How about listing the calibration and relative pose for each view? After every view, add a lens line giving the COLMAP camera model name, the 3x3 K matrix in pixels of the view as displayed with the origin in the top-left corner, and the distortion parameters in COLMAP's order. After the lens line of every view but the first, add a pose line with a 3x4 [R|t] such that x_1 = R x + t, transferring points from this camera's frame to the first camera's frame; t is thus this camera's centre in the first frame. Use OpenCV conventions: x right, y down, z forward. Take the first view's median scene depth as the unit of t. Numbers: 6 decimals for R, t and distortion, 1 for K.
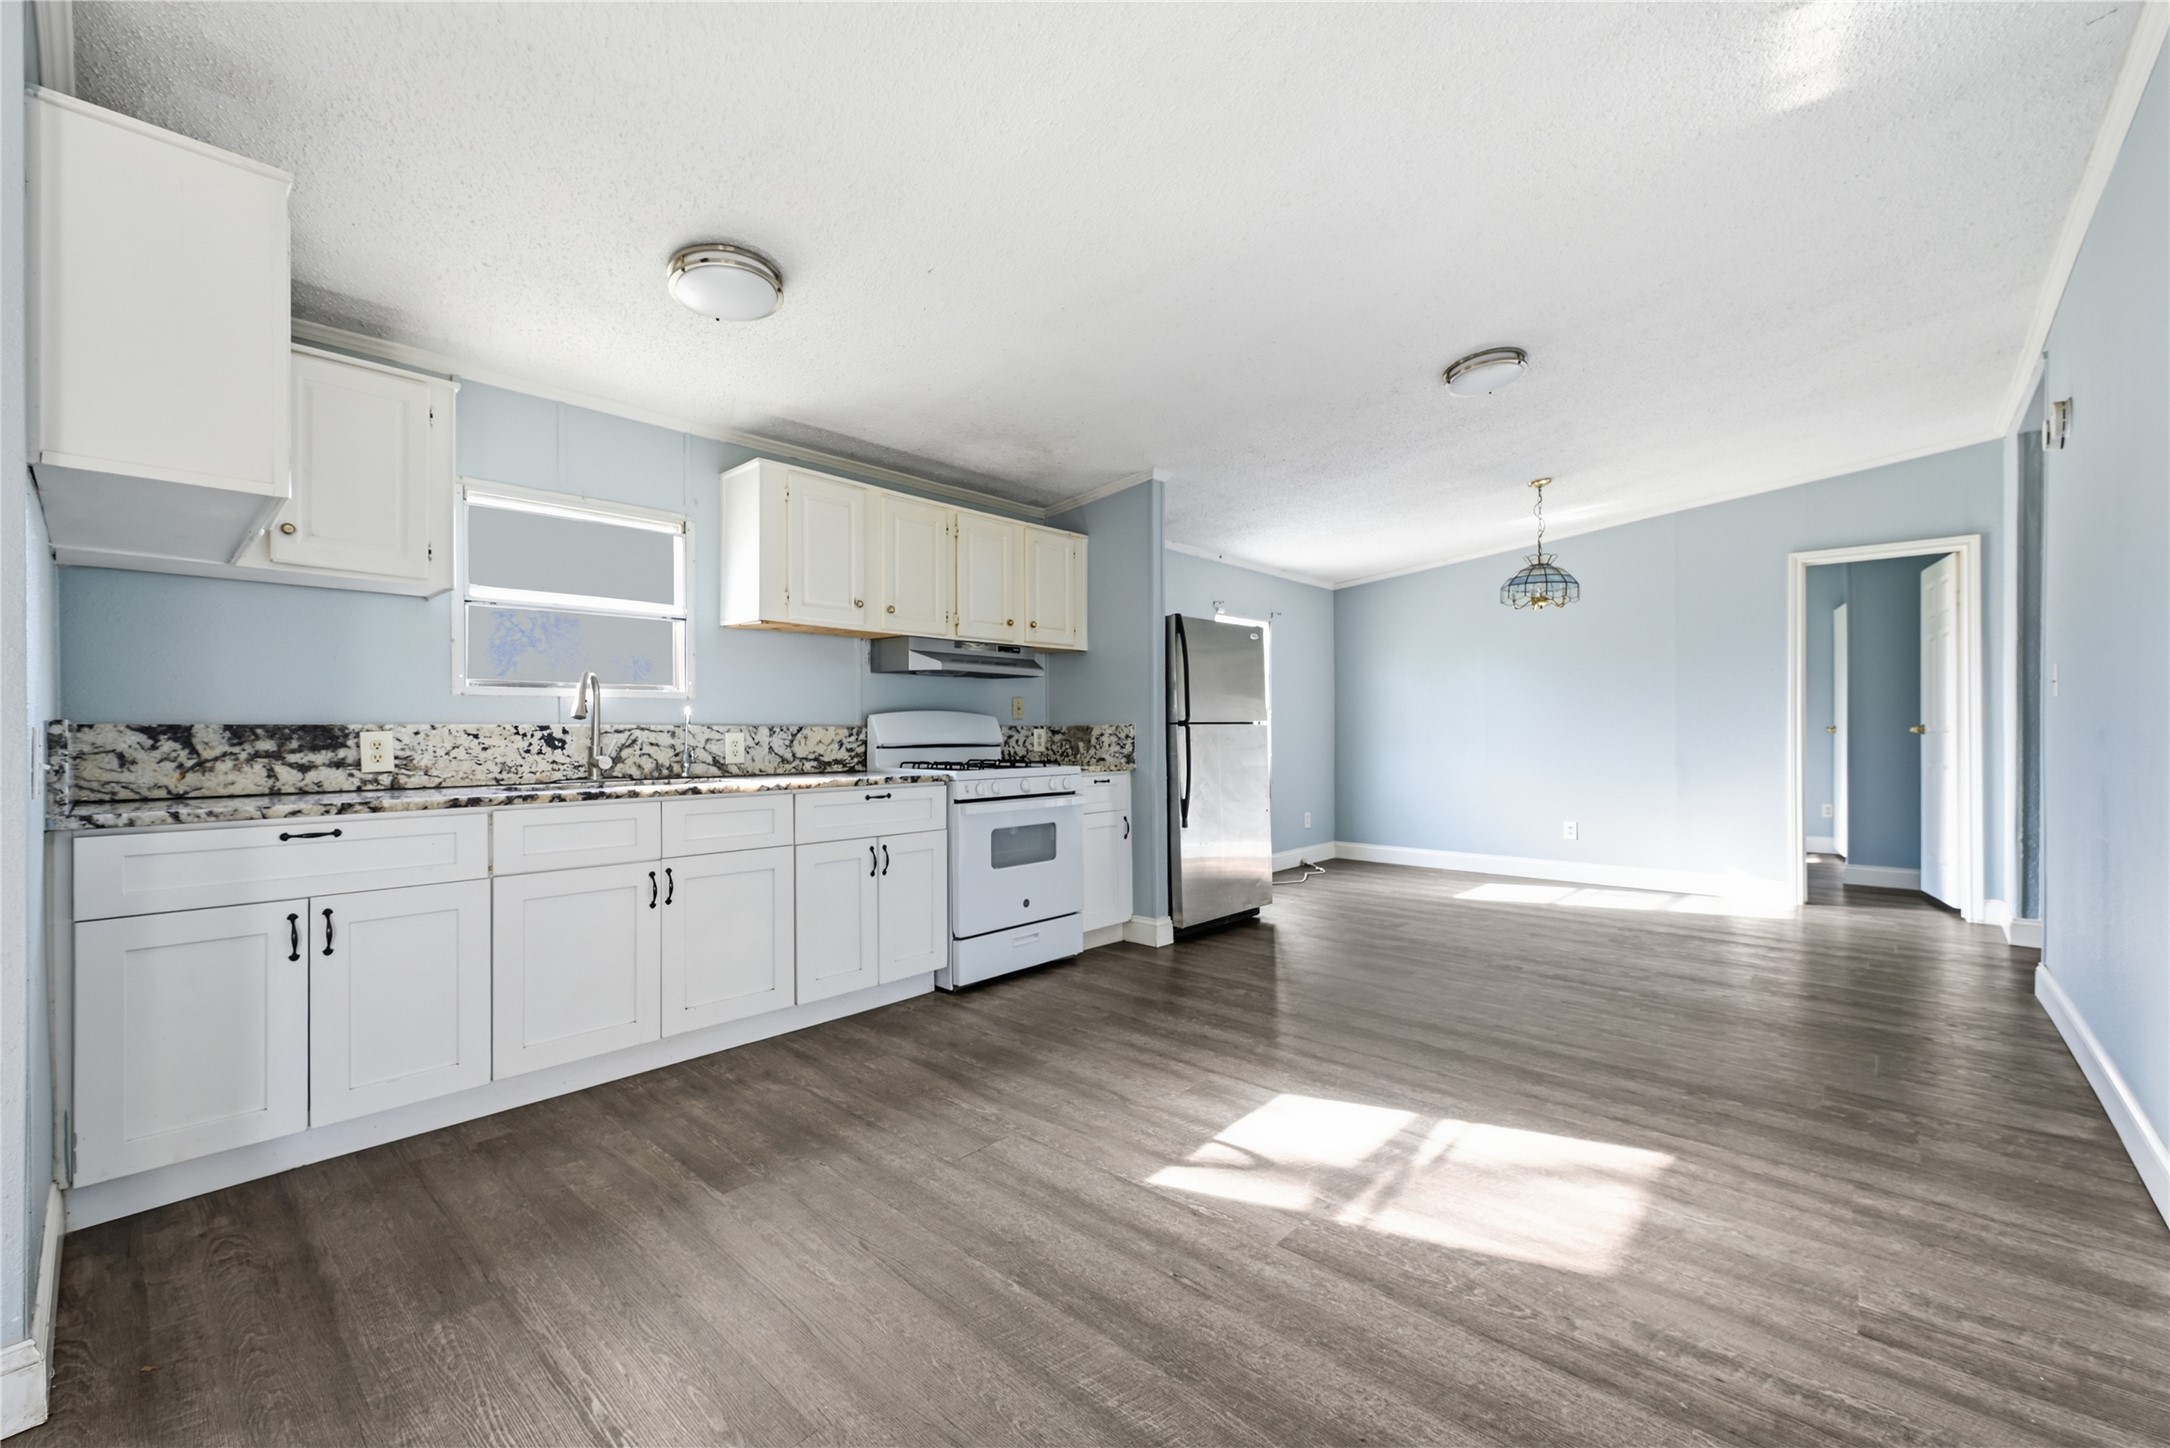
lens RADIAL K [[890.9, 0, 1082.9], [0, 890.9, 730.9], [0, 0, 1]] dist [-0.008299, -0.000017]
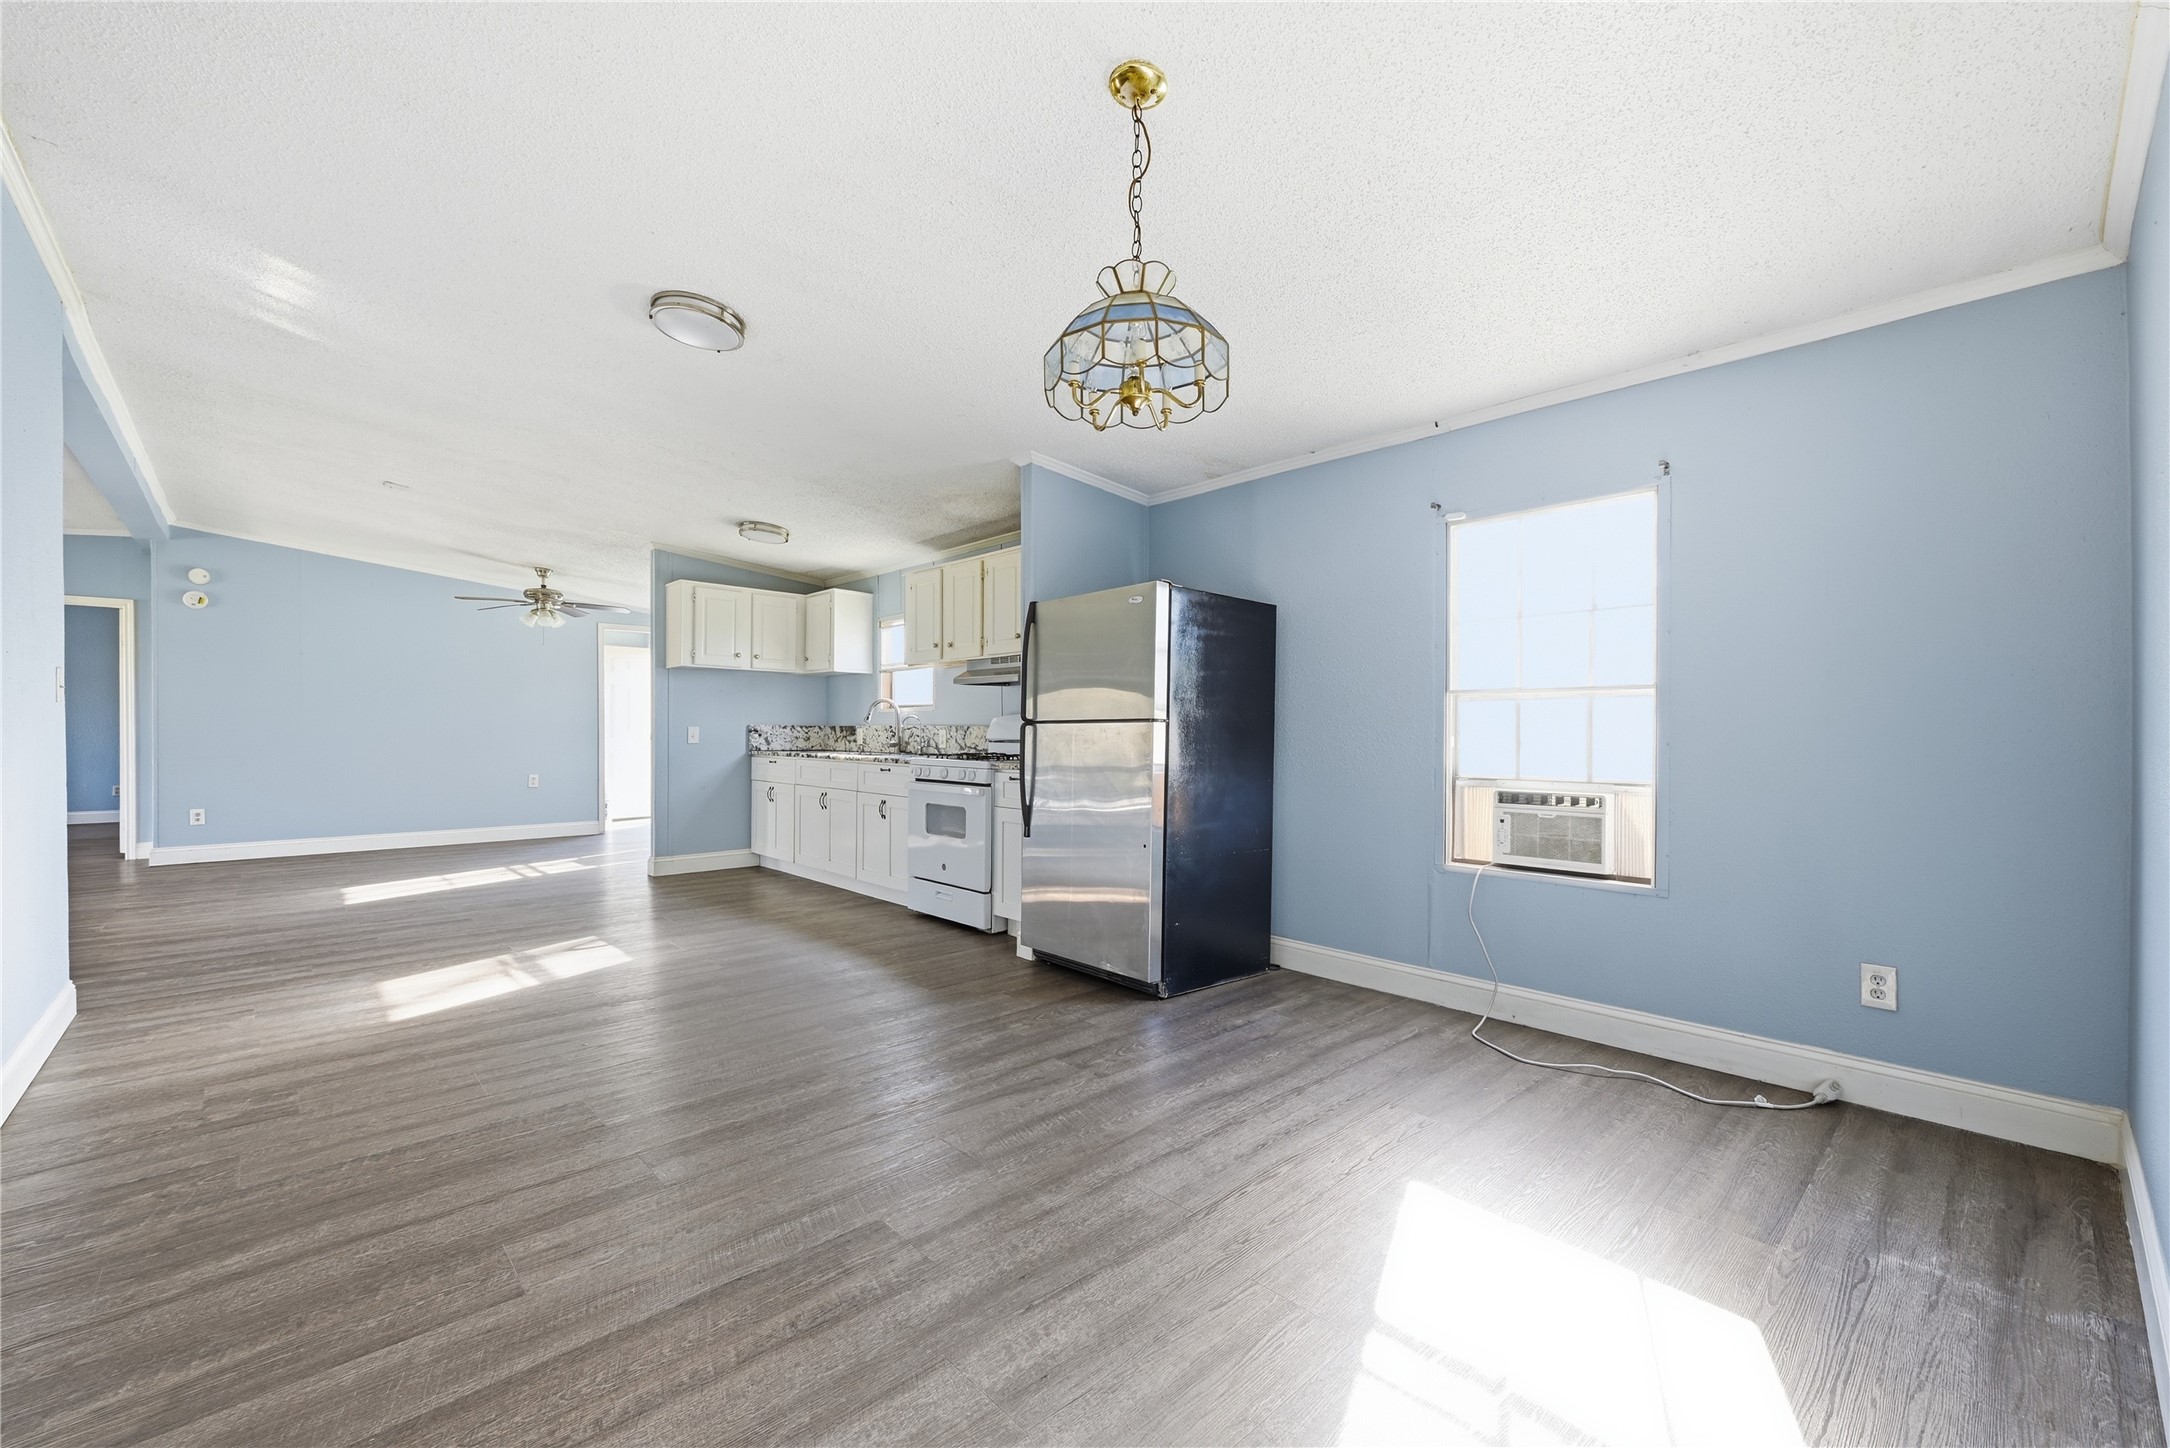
lens RADIAL K [[890.9, 0, 1082.9], [0, 890.9, 730.9], [0, 0, 1]] dist [-0.008299, -0.000017]
pose [[-0.088377, 0.002946, -0.996083, 1.693395], [-0.006044, 0.999976, 0.003493, -0.004908], [0.996069, 0.006329, -0.088357, 1.904281]]
